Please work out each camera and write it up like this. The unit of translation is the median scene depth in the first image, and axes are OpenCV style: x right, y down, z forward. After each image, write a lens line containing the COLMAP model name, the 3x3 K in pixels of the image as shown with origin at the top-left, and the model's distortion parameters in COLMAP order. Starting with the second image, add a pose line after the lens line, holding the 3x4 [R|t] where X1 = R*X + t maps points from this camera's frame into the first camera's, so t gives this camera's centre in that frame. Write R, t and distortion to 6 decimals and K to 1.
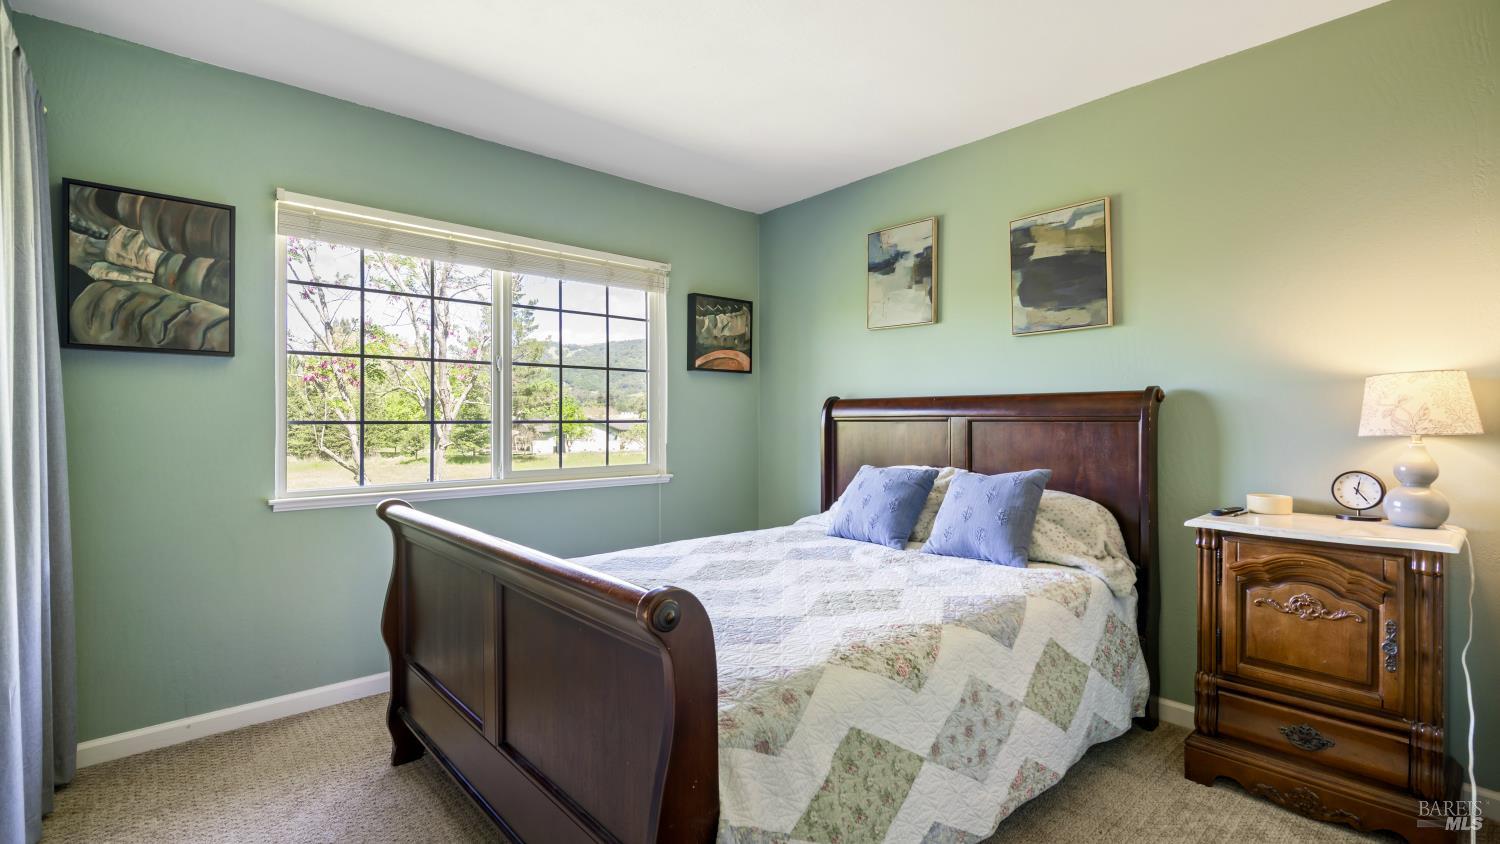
lens RADIAL K [[680.9, 0, 750.0], [0, 680.9, 422.0], [0, 0, 1]] dist [-0.003729, 0.000239]
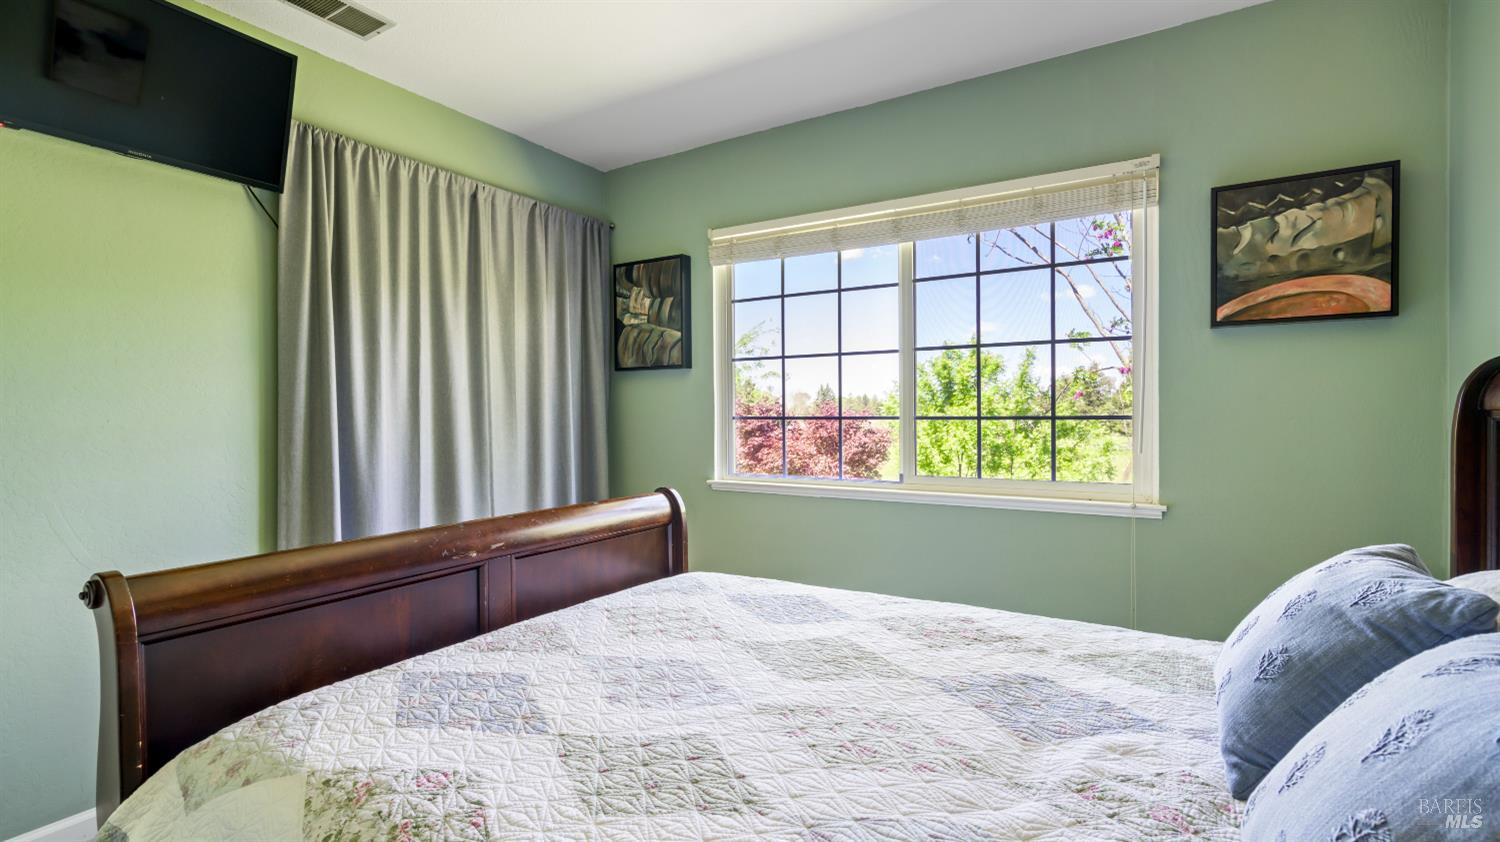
lens RADIAL K [[680.9, 0, 750.0], [0, 680.9, 421.0], [0, 0, 1]] dist [-0.003729, 0.000239]
pose [[0.280937, 0.011884, -0.959653, 0.540696], [0.002148, 0.999913, 0.013011, -0.009908], [0.959724, -0.005717, 0.280887, 0.737387]]
